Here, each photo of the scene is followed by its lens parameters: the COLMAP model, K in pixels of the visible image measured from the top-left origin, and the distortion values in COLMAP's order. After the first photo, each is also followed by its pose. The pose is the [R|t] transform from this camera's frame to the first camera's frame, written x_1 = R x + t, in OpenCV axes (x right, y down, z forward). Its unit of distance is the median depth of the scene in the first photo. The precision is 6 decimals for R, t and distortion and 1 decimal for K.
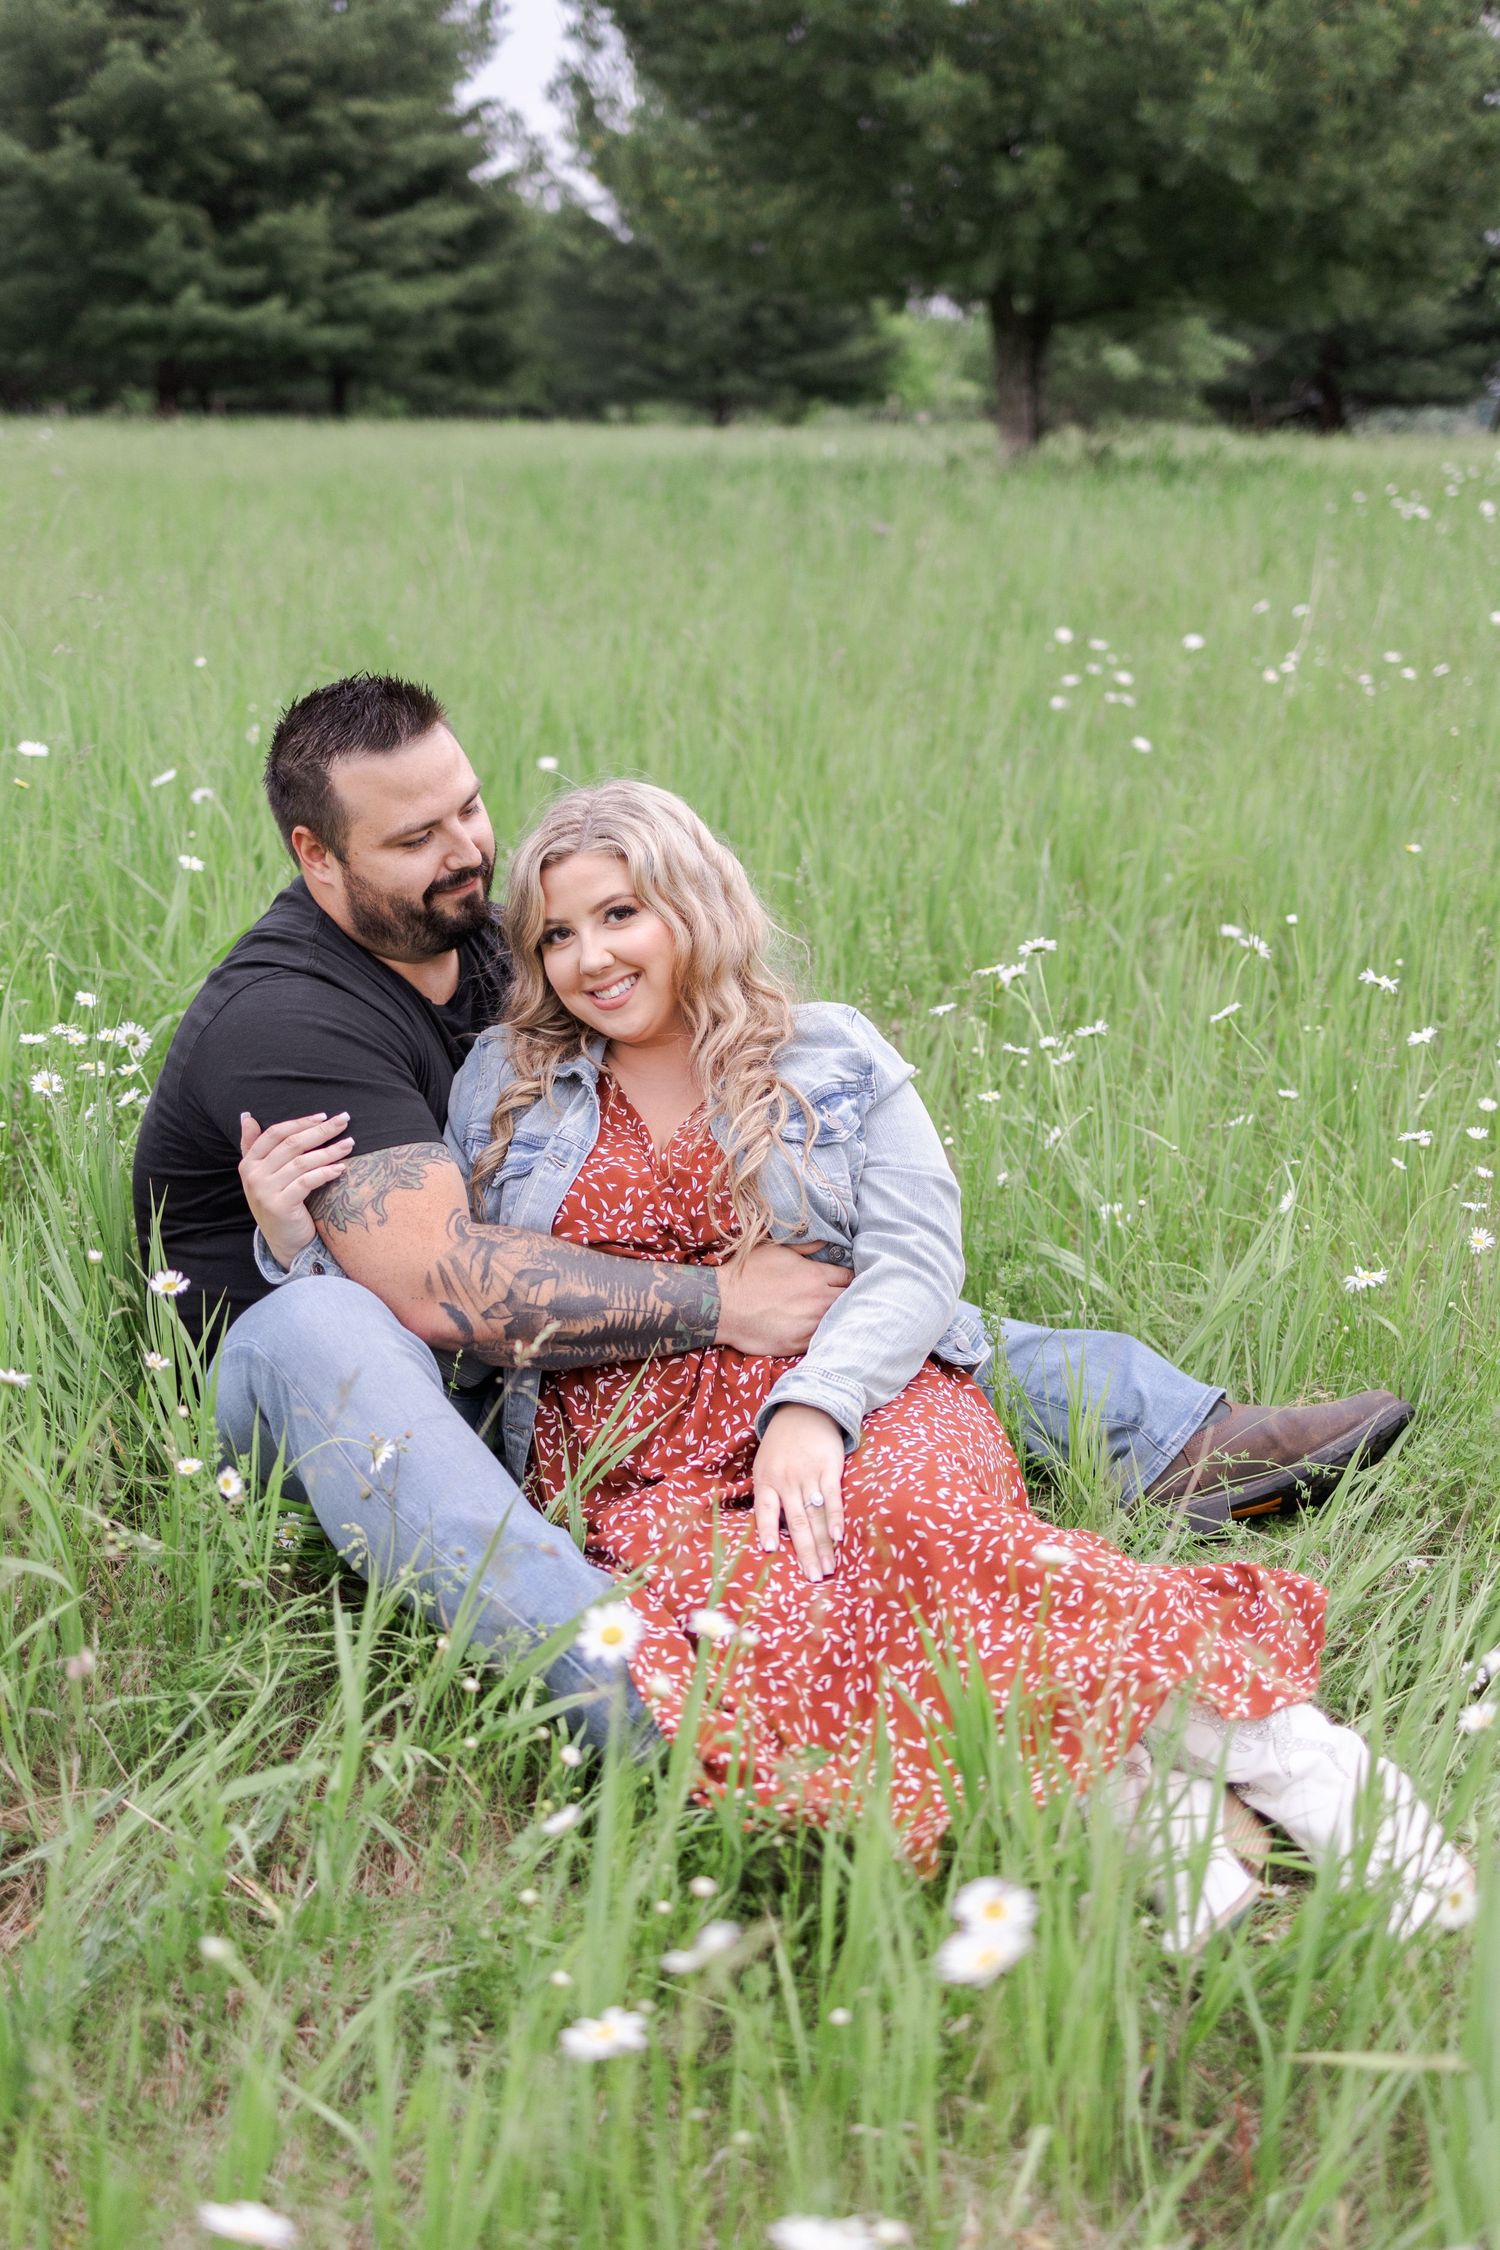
lens RADIAL K [[2691.4, 0, 752.8], [0, 2691.4, 1081.9], [0, 0, 1]] dist [0.019056, 0.002285]
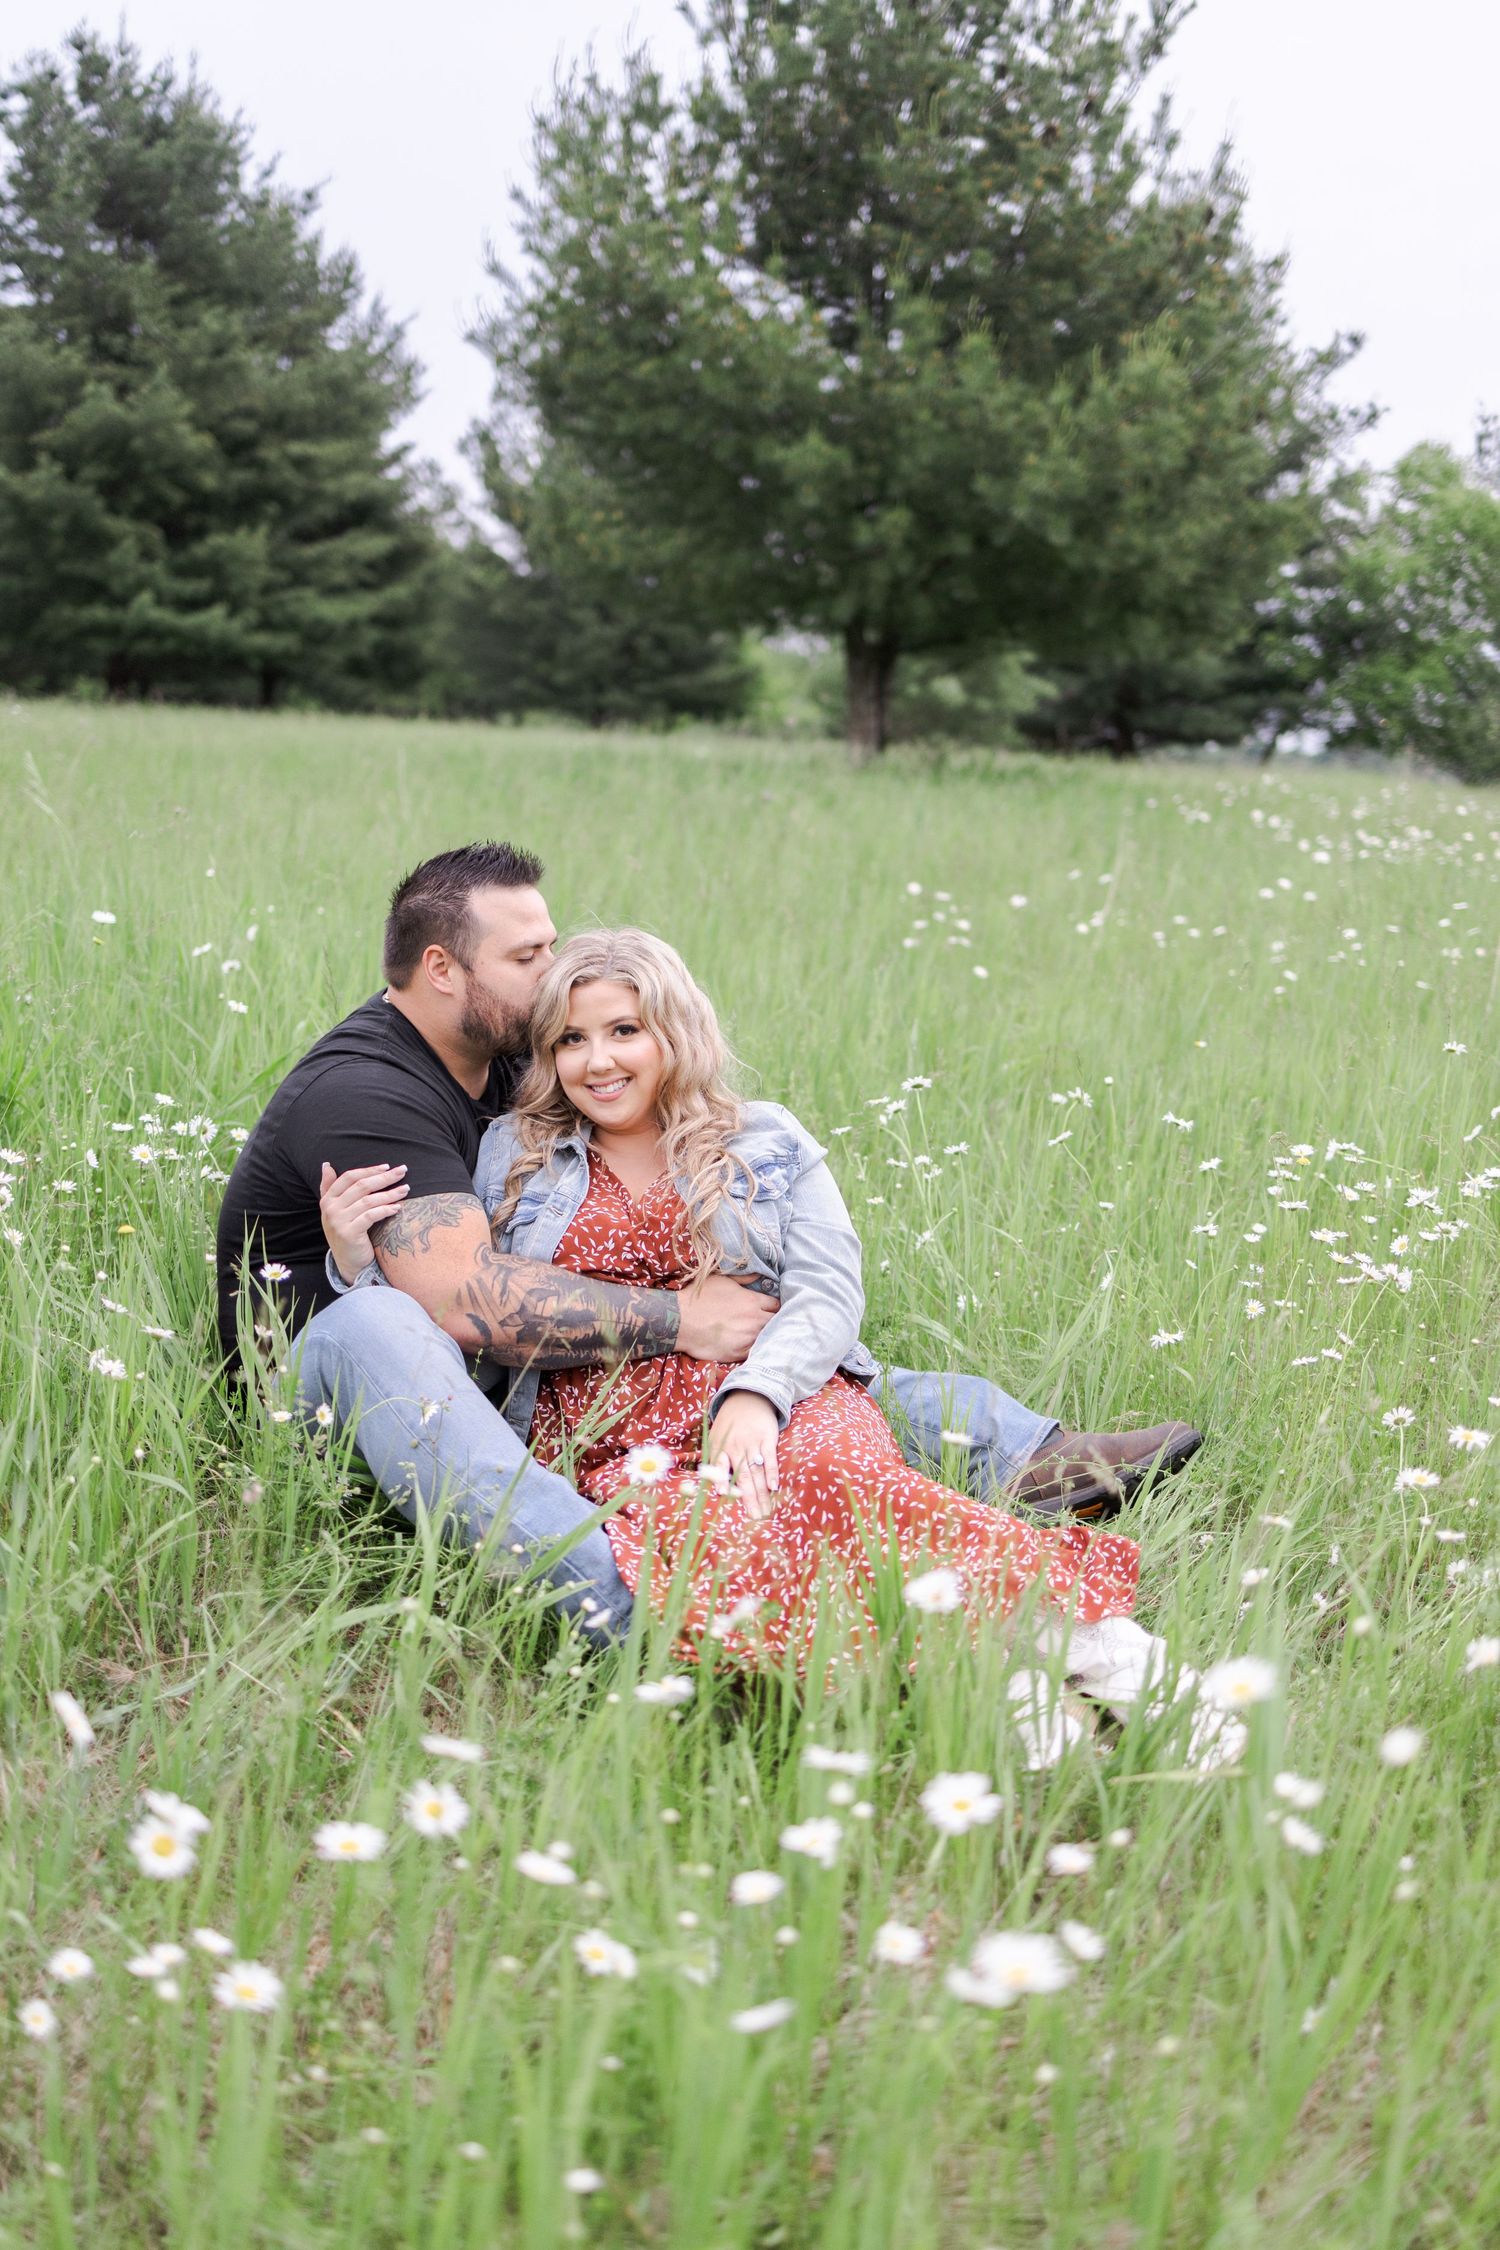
lens RADIAL K [[2623.9, 0, 727.2], [0, 2623.9, 1123.6], [0, 0, 1]] dist [0.017831, -0.039578]
pose [[0.997139, 0.034388, 0.067312, -0.035834], [-0.026735, 0.993409, -0.111462, 0.058368], [-0.070701, 0.109344, 0.991486, -0.123030]]
